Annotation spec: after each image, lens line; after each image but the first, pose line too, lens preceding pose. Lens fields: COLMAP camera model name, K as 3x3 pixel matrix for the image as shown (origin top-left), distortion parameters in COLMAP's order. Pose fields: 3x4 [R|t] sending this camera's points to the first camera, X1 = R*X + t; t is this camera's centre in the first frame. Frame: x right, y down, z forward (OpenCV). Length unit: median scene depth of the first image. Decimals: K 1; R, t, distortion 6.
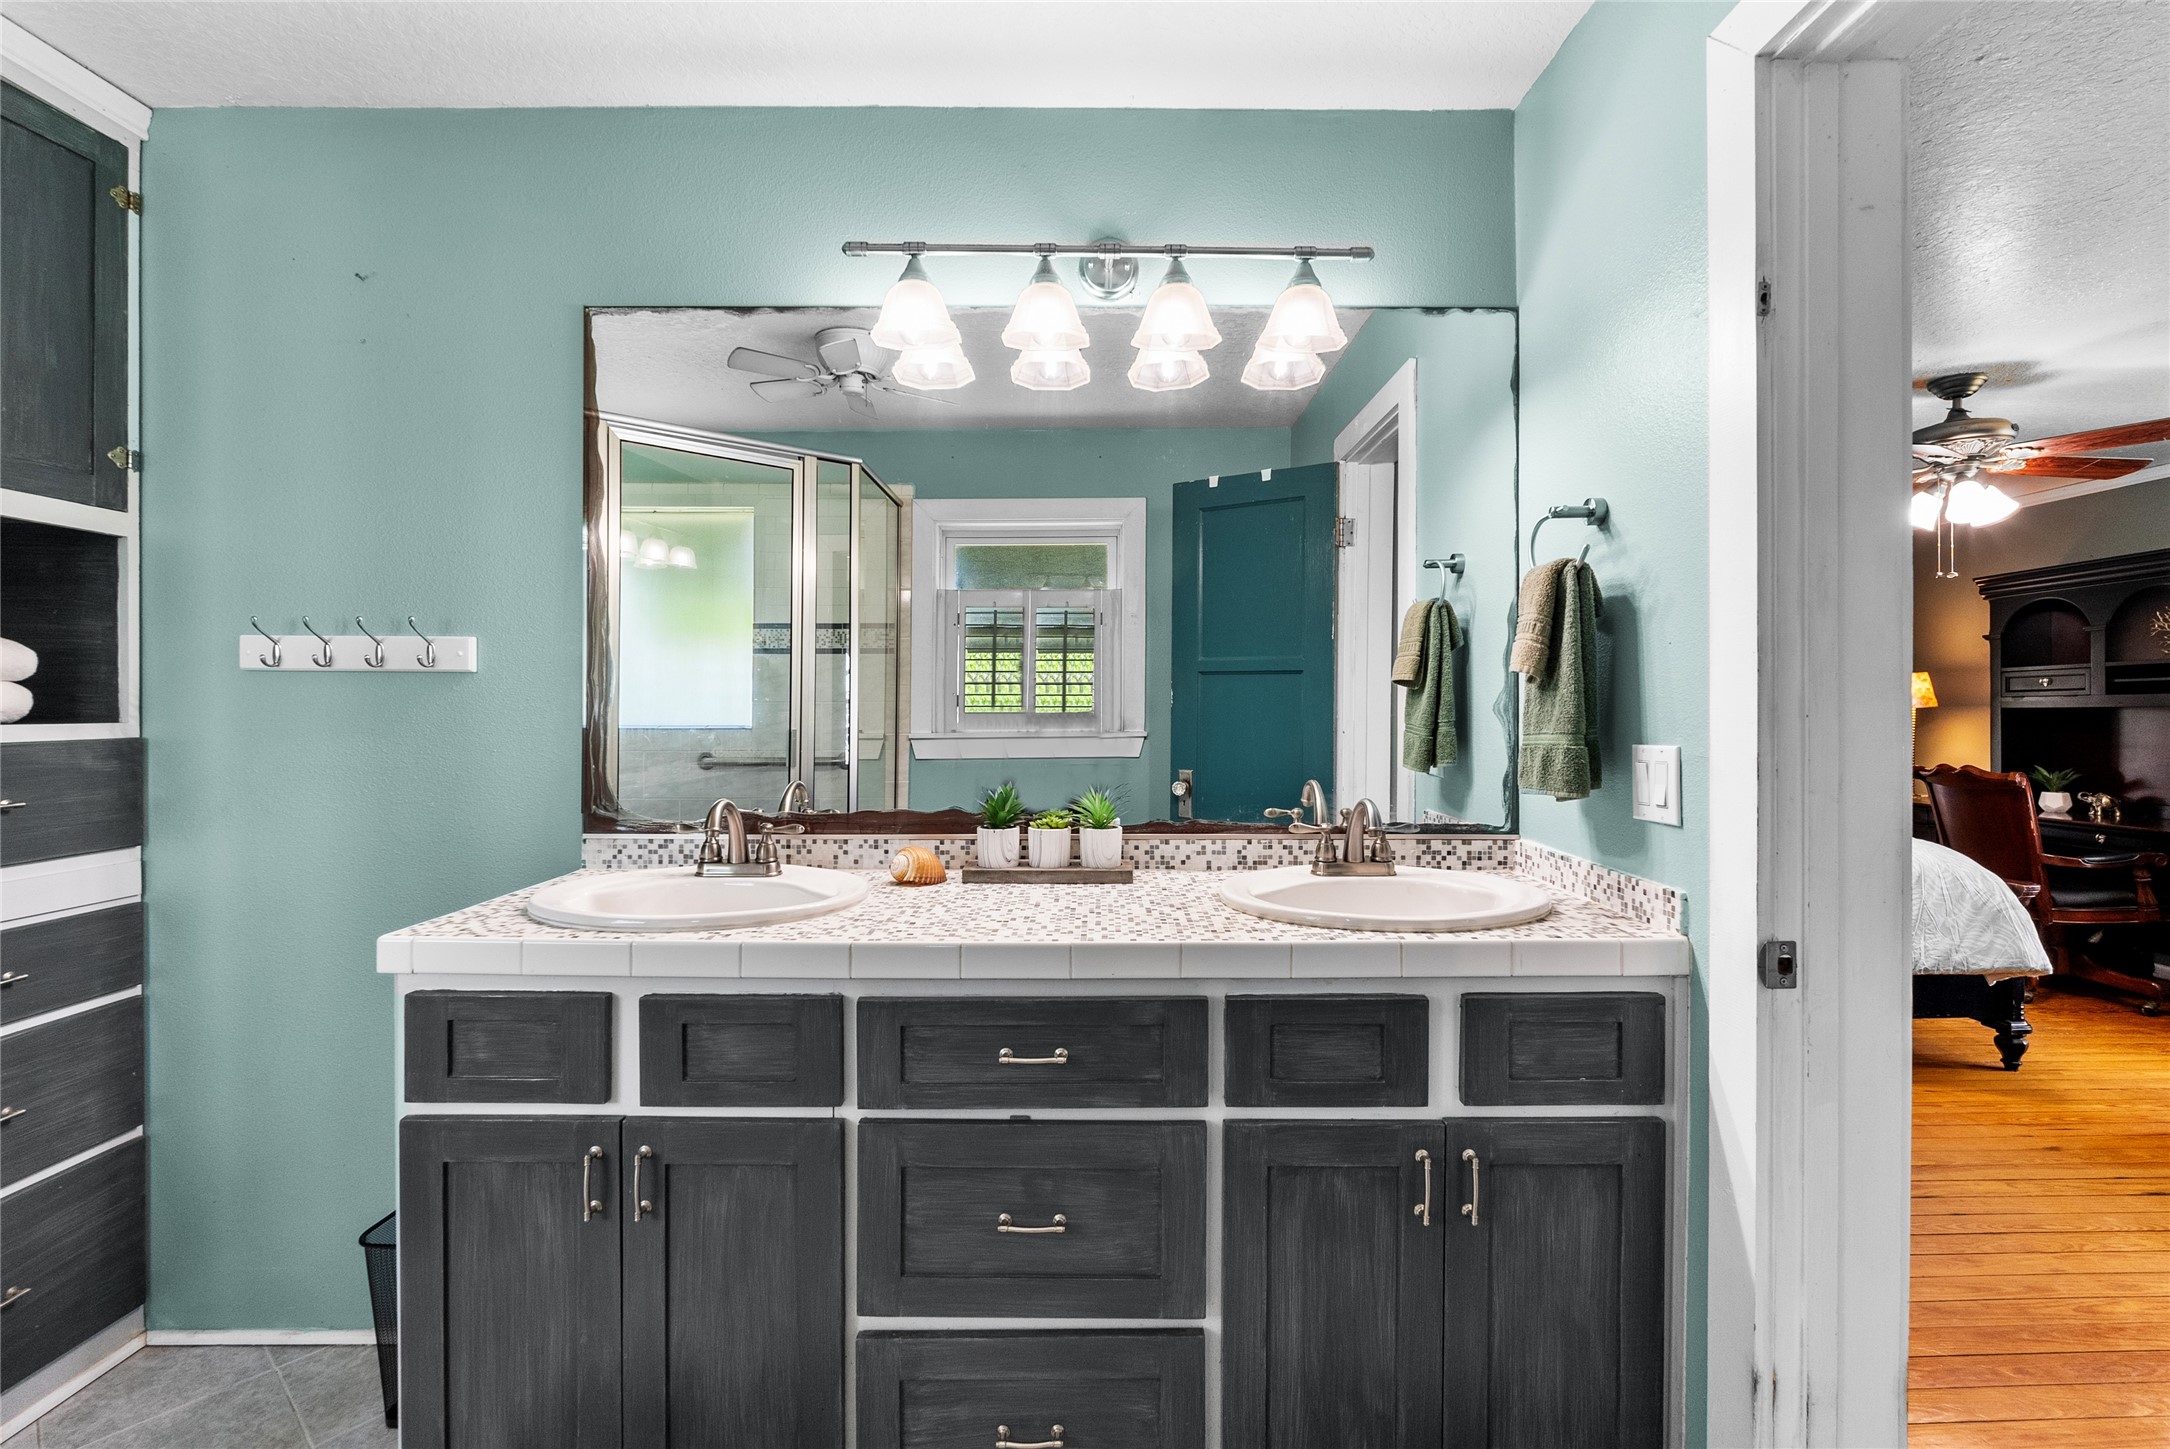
lens RADIAL K [[968.5, 0, 1088.1], [0, 968.5, 712.4], [0, 0, 1]] dist [-0.001249, -0.000128]
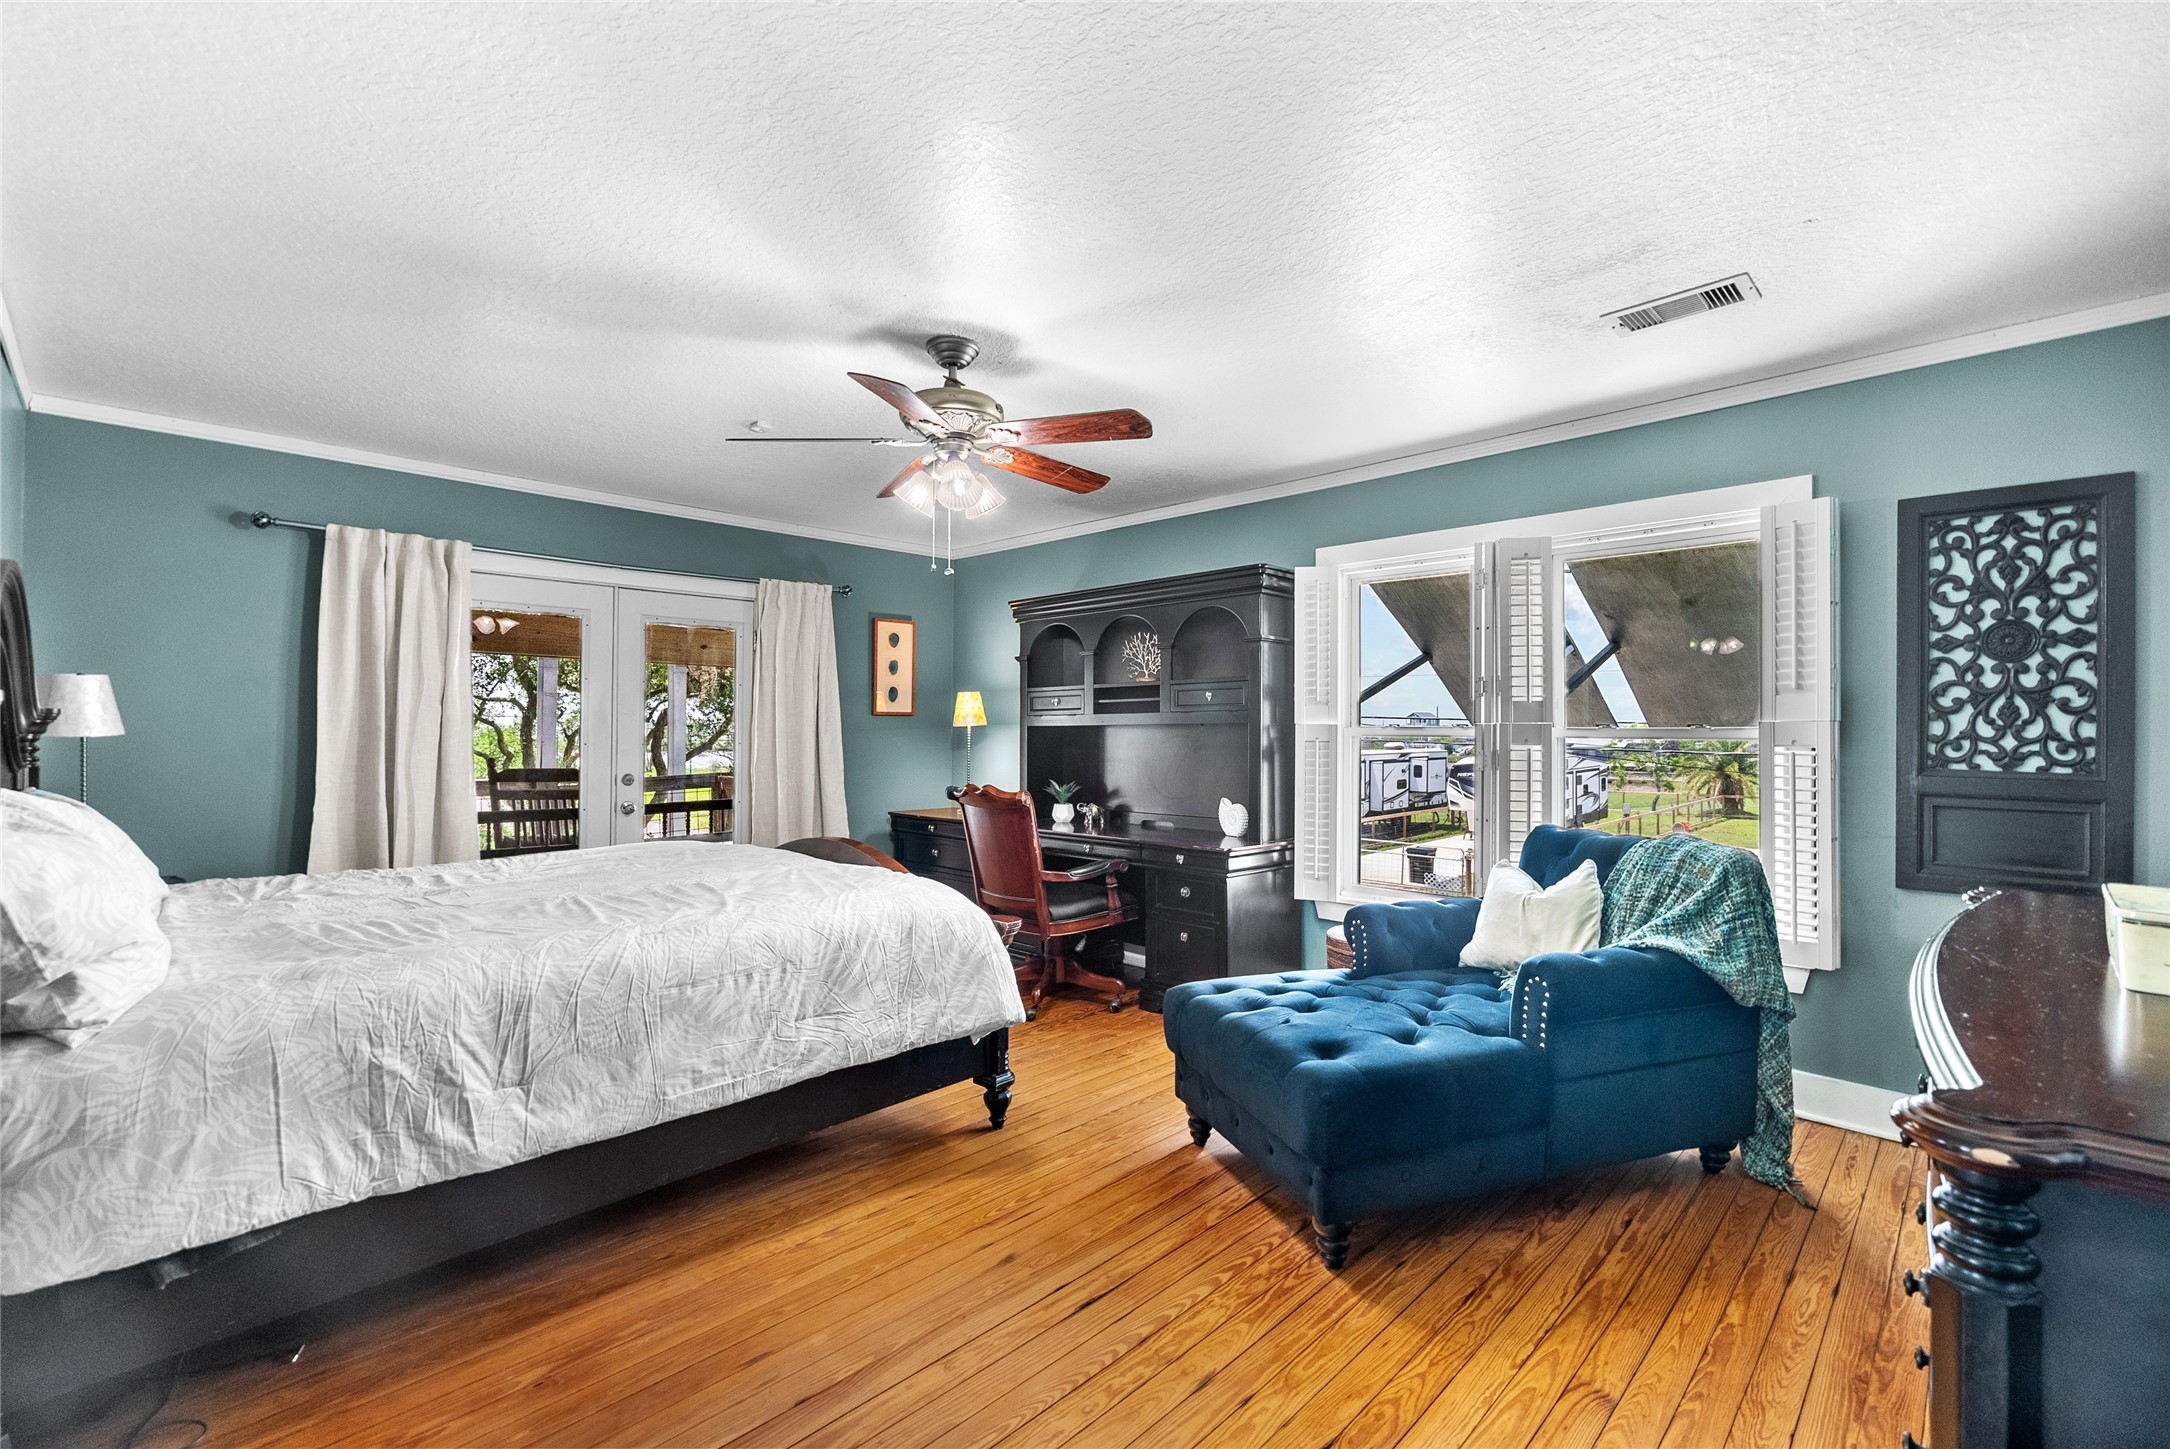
lens RADIAL K [[968.5, 0, 1085.6], [0, 968.5, 724.7], [0, 0, 1]] dist [-0.001249, -0.000128]
pose [[0.718354, 0.007336, 0.695639, 0.383971], [-0.004814, 0.999973, -0.005574, -0.000666], [-0.695661, 0.000655, 0.718370, 0.295690]]
